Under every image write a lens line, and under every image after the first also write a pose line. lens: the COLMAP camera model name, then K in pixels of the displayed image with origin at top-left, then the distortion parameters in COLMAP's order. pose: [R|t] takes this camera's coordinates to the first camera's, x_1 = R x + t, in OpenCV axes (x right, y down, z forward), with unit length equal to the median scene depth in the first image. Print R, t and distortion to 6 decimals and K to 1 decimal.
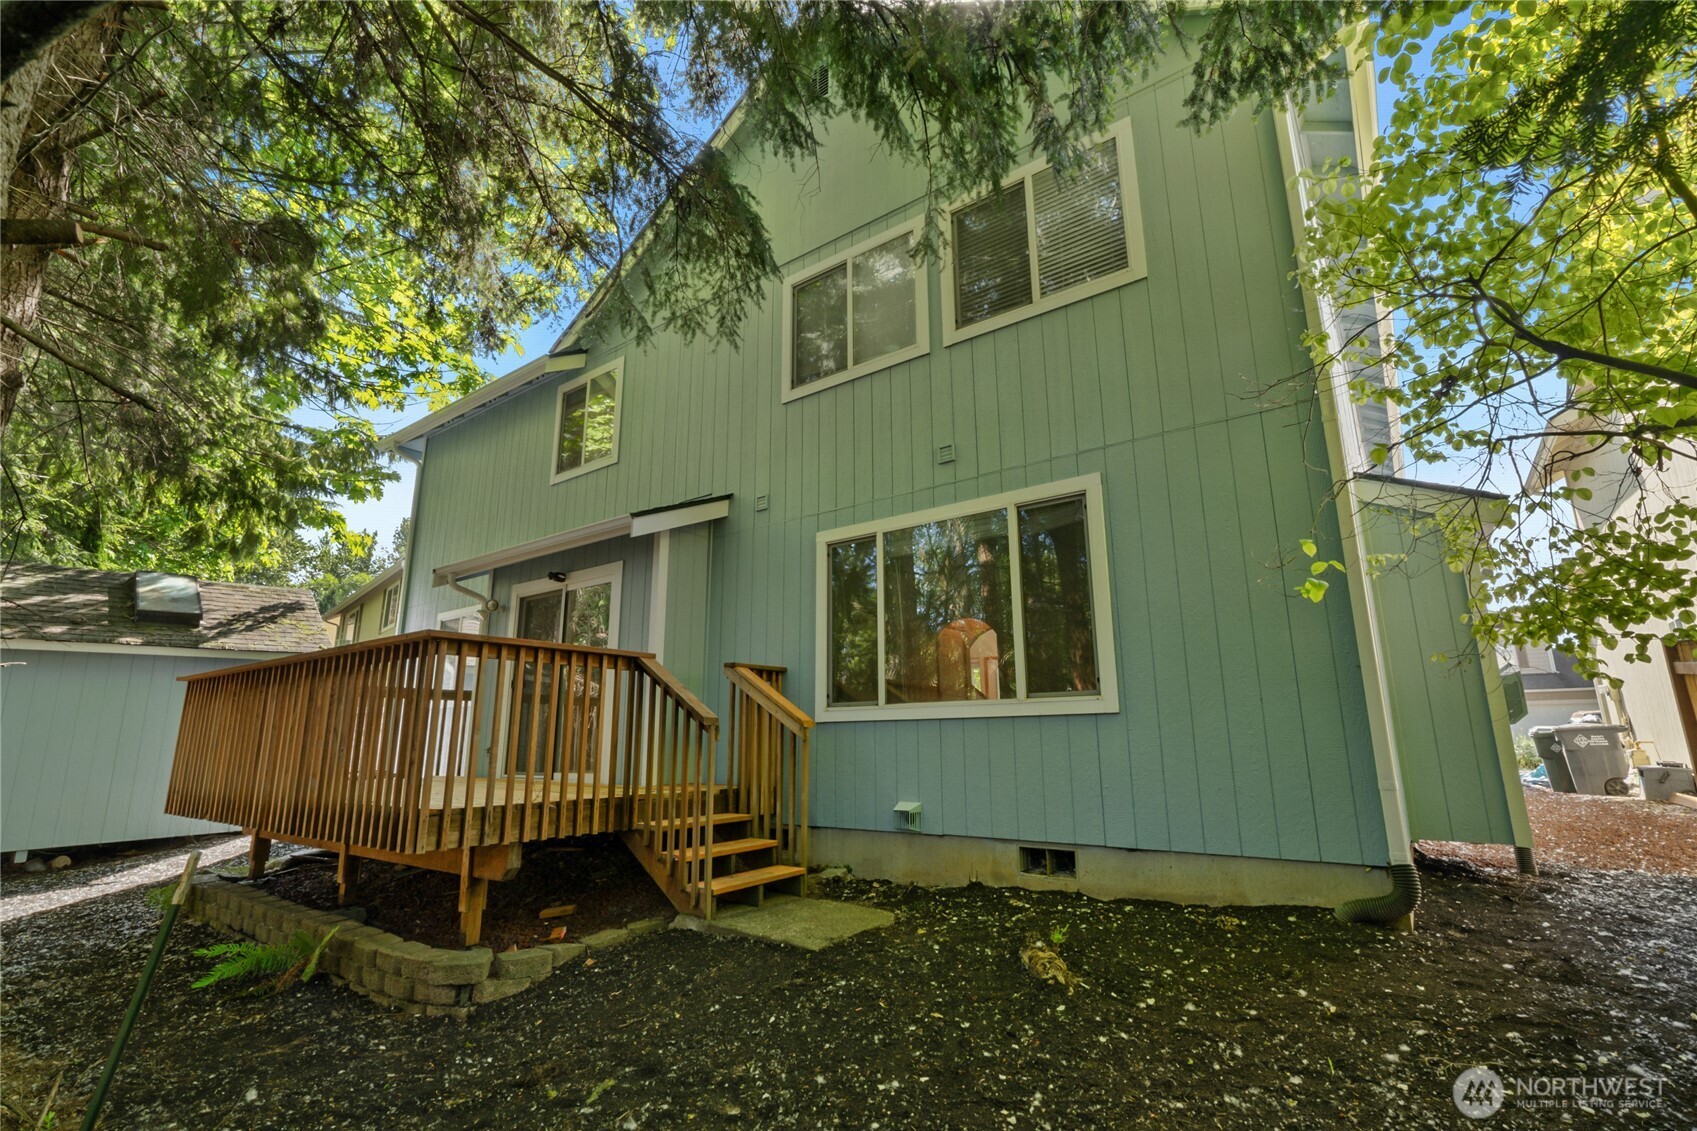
lens RADIAL K [[758.3, 0, 847.6], [0, 758.3, 579.8], [0, 0, 1]] dist [-0.000061, 0.000007]
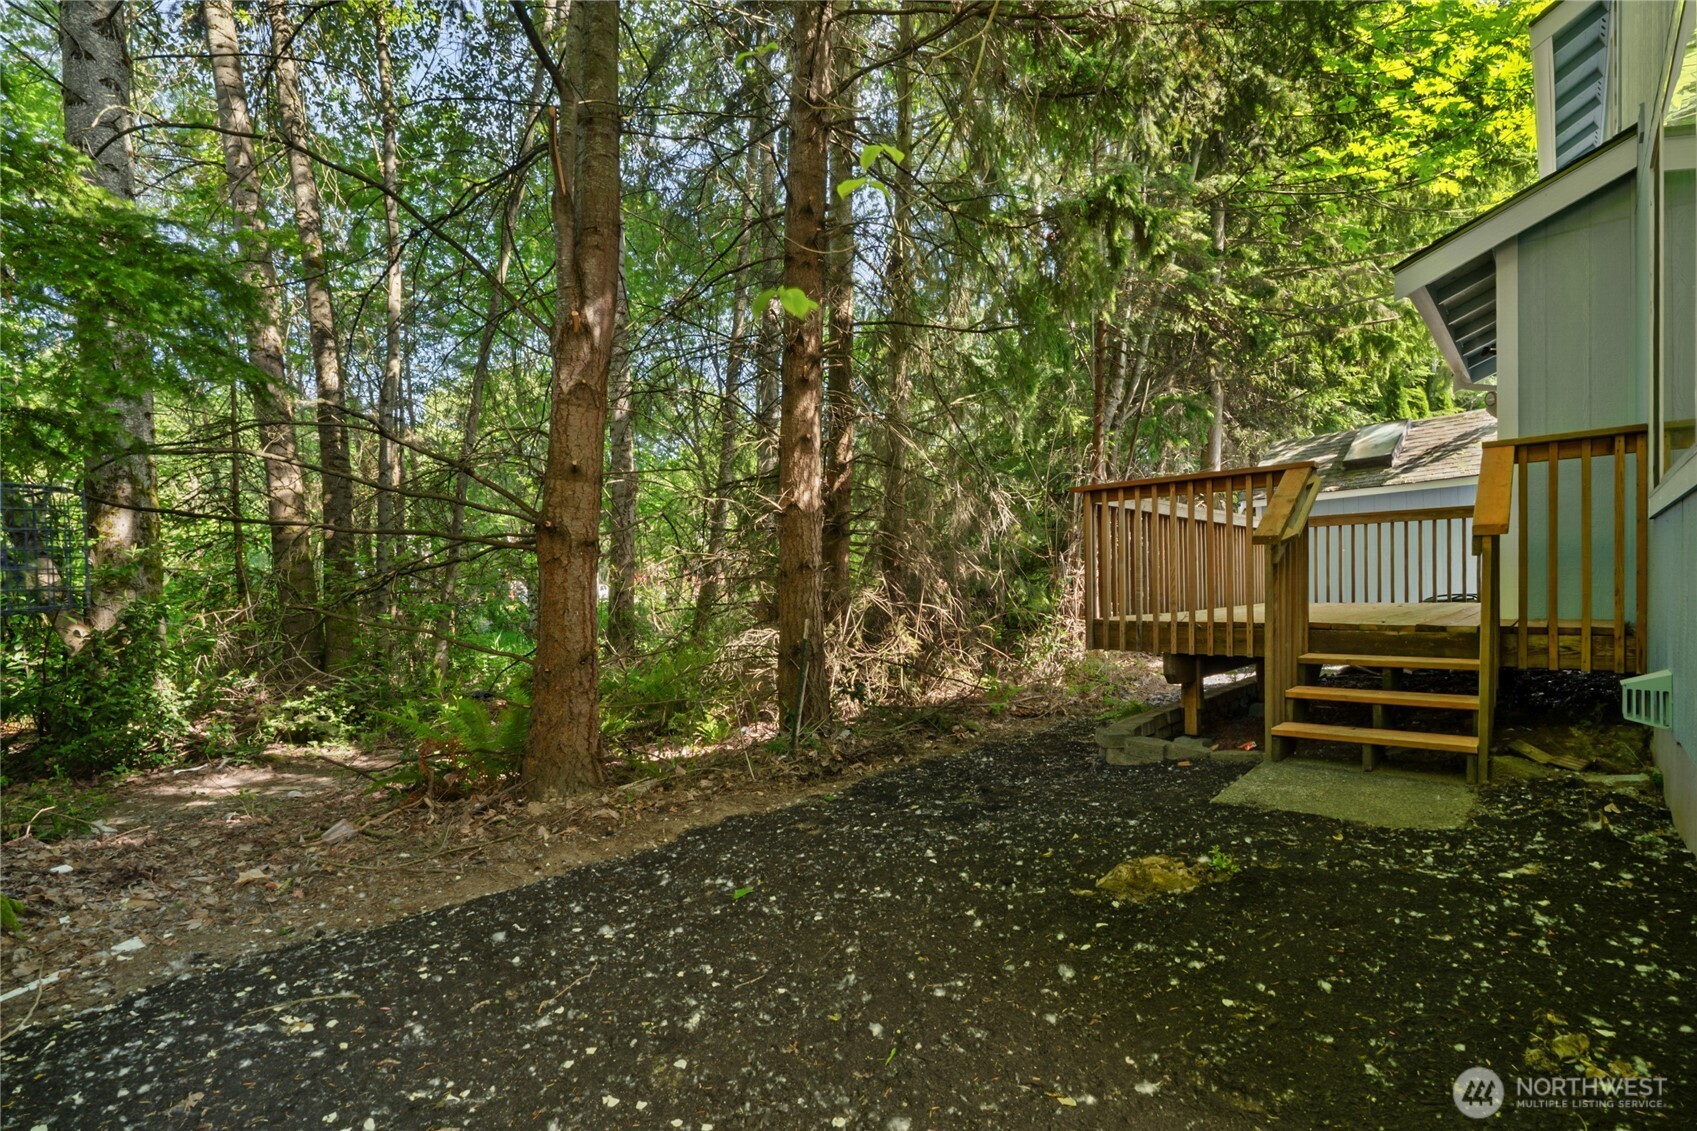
lens RADIAL K [[758.3, 0, 847.6], [0, 758.3, 579.8], [0, 0, 1]] dist [-0.000061, 0.000007]
pose [[-0.126188, 0.000473, -0.992006, 0.356722], [0.209555, 0.977446, -0.026191, 0.087992], [0.969620, -0.211185, -0.123441, 0.331509]]
